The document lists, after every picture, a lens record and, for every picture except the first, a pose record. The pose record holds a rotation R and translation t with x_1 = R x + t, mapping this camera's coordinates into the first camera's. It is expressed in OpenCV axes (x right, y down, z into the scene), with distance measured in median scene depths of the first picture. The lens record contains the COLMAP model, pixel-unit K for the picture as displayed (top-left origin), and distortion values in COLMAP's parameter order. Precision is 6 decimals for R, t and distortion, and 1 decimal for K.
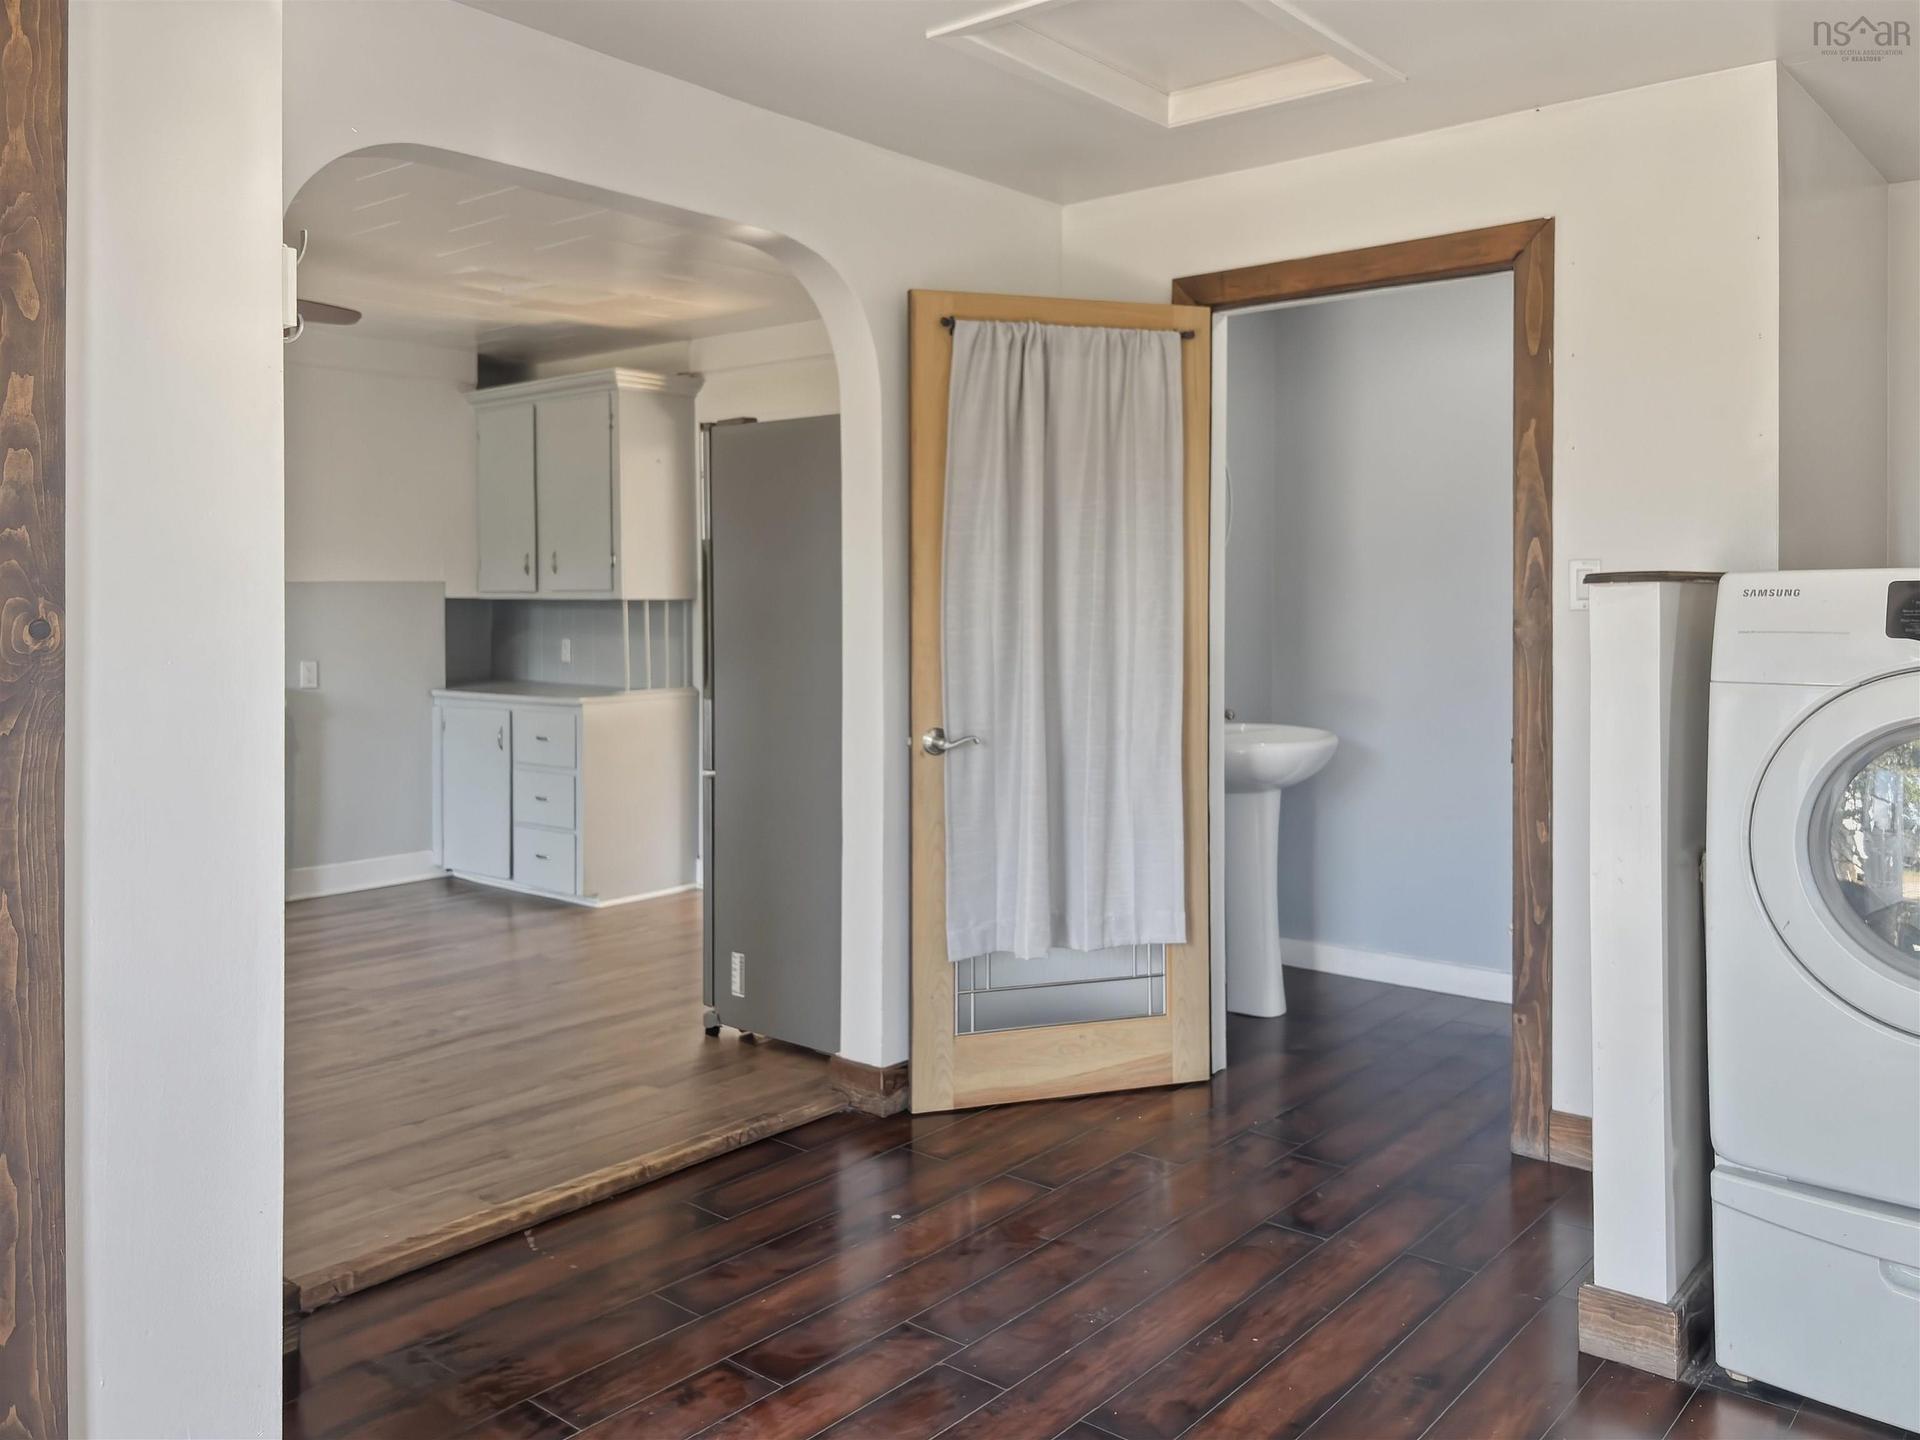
lens RADIAL K [[1523.0, 0, 957.6], [0, 1523.0, 627.4], [0, 0, 1]] dist [0.024705, -0.001971]
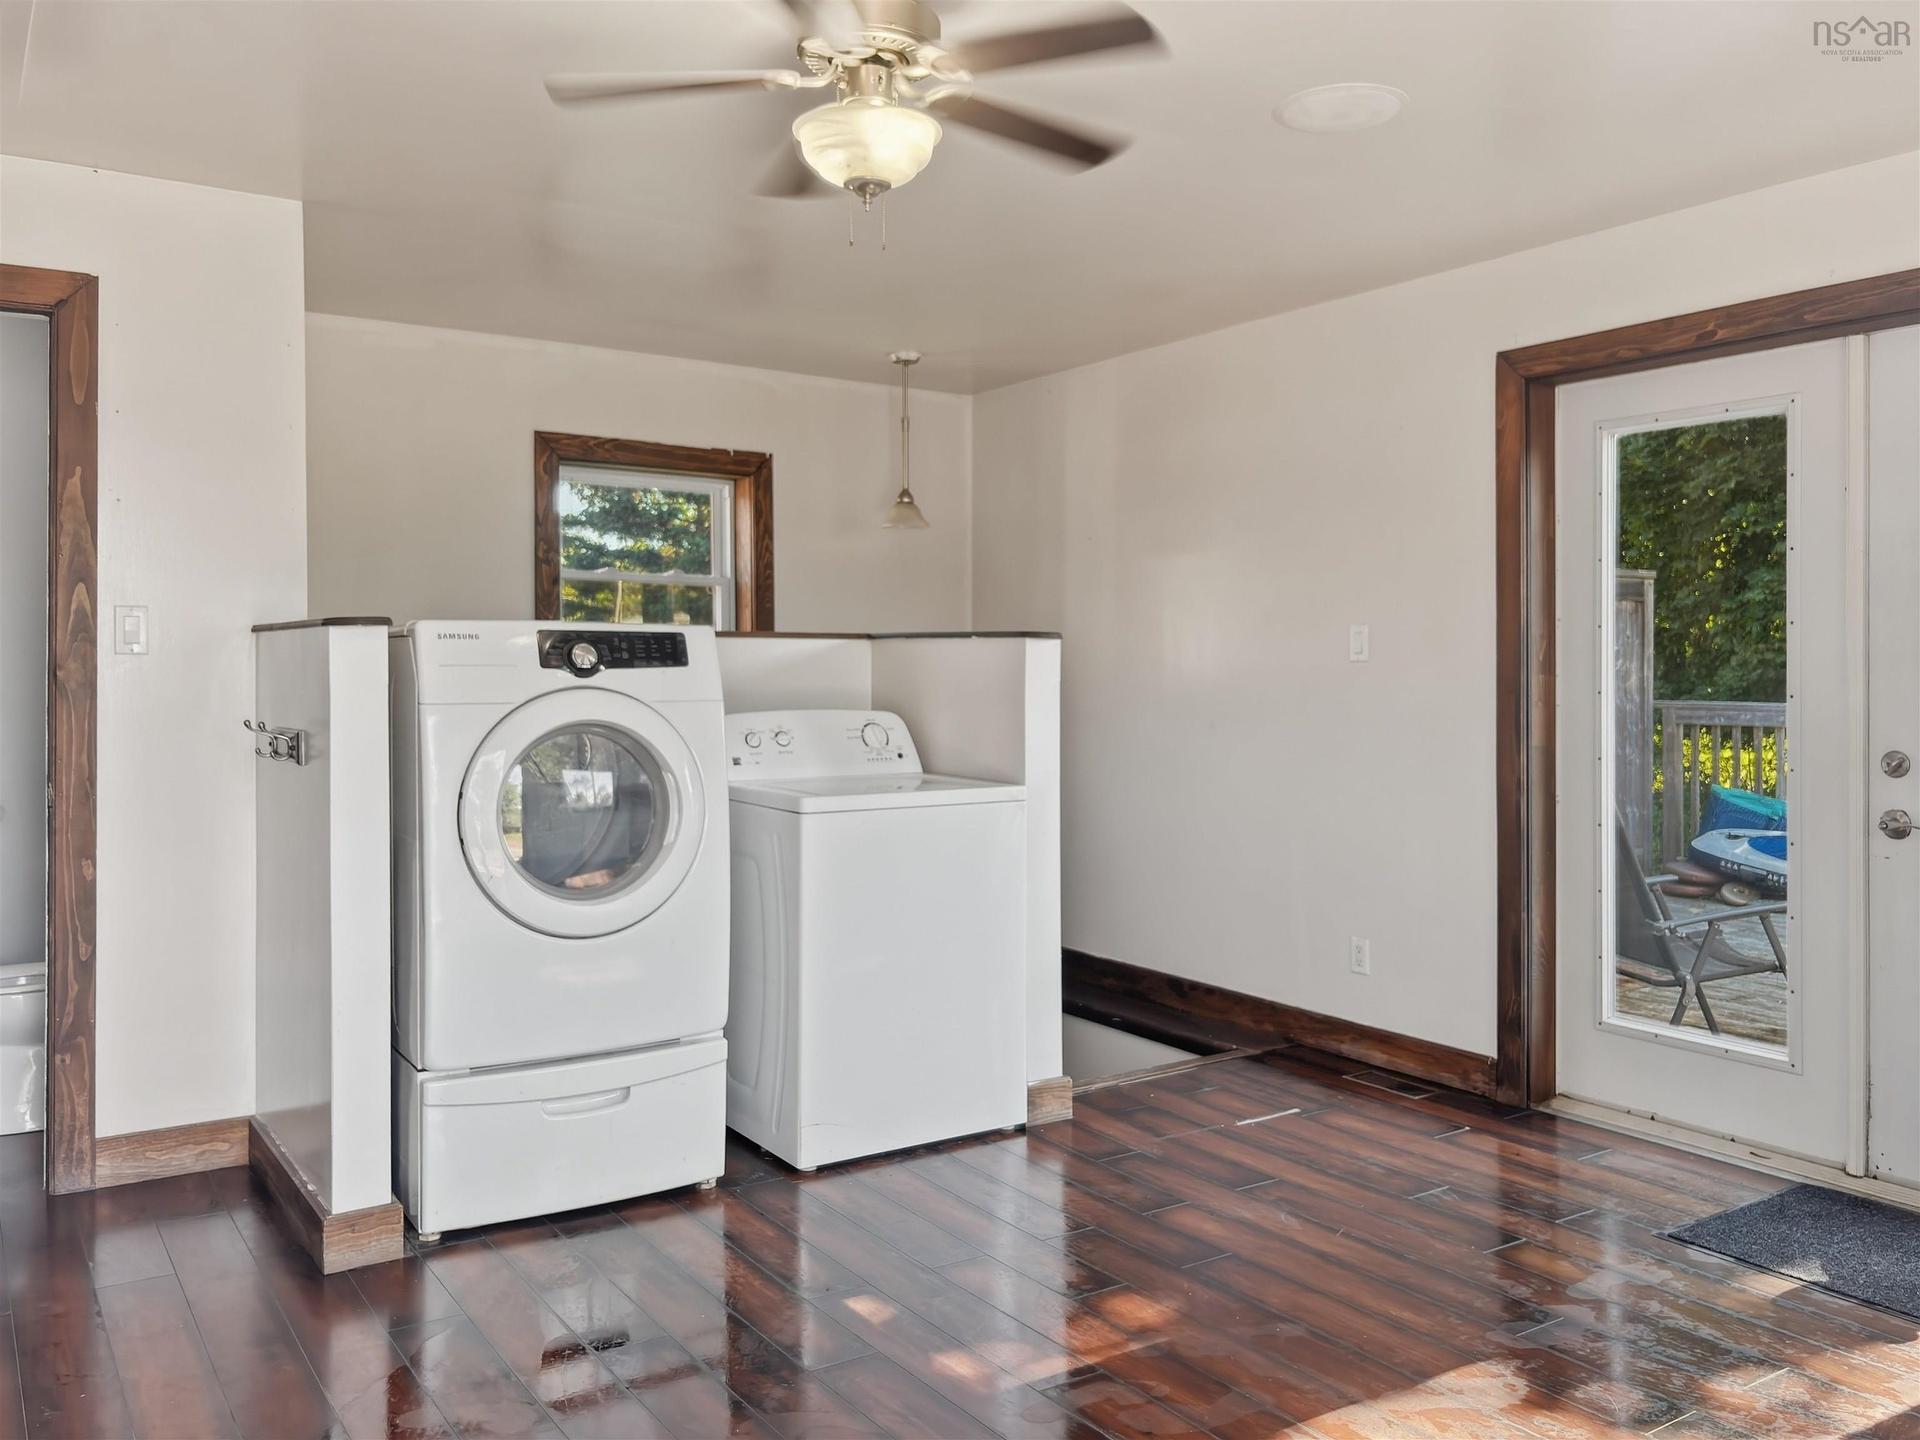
lens RADIAL K [[1485.4, 0, 967.8], [0, 1485.4, 689.8], [0, 0, 1]] dist [0.023361, -0.009917]
pose [[0.283261, -0.007919, 0.959010, -0.558289], [0.015205, 0.999877, 0.003766, 0.024502], [-0.958922, 0.013515, 0.283346, 0.198581]]
